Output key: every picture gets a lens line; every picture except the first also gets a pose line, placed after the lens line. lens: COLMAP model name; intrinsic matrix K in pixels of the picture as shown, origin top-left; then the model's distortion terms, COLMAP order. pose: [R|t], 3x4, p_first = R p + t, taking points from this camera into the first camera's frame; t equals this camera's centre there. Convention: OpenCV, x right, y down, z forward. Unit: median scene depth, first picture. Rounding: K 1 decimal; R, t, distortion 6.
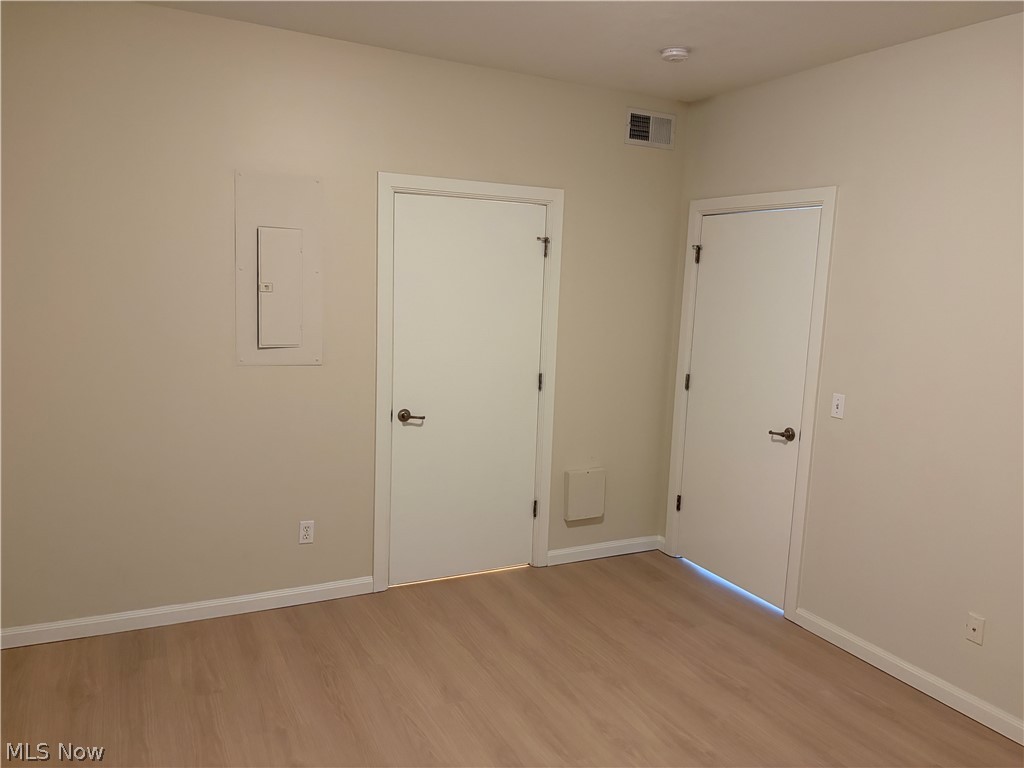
lens RADIAL K [[796.3, 0, 518.9], [0, 796.3, 388.7], [0, 0, 1]] dist [0.060477, -0.076307]
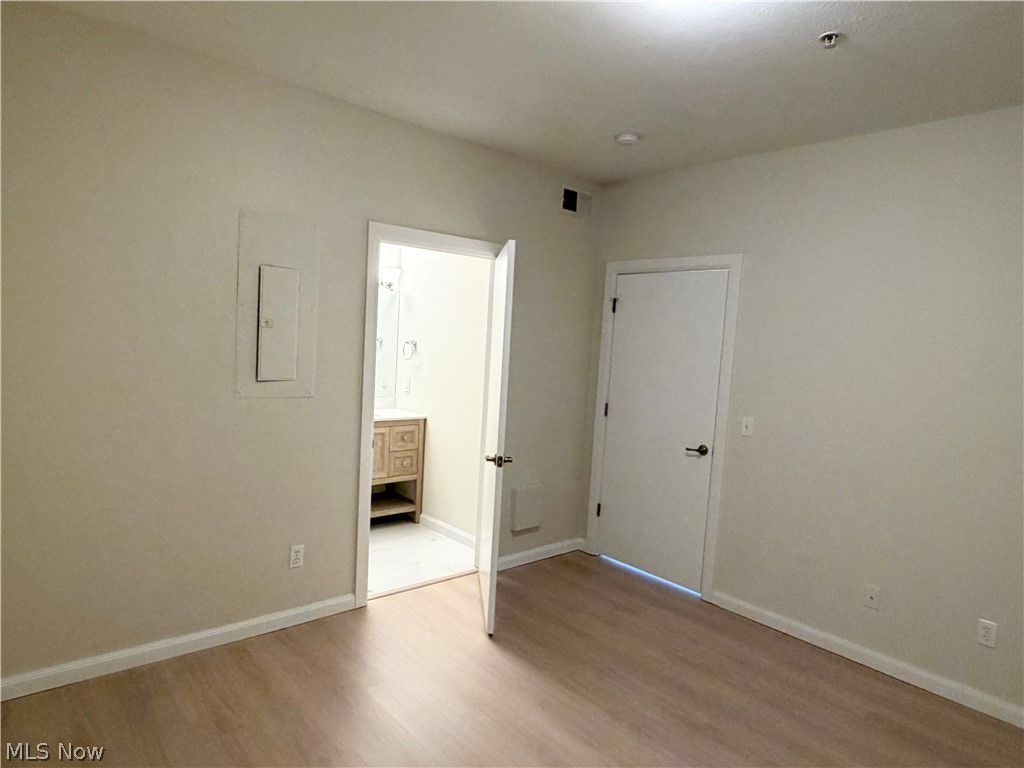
lens RADIAL K [[633.8, 0, 514.6], [0, 633.8, 390.0], [0, 0, 1]] dist [-0.001706, -0.000973]
pose [[0.970597, -0.005155, 0.240654, -0.178794], [0.015871, 0.998966, -0.042608, 0.001051], [-0.240185, 0.045175, 0.969675, 0.110989]]
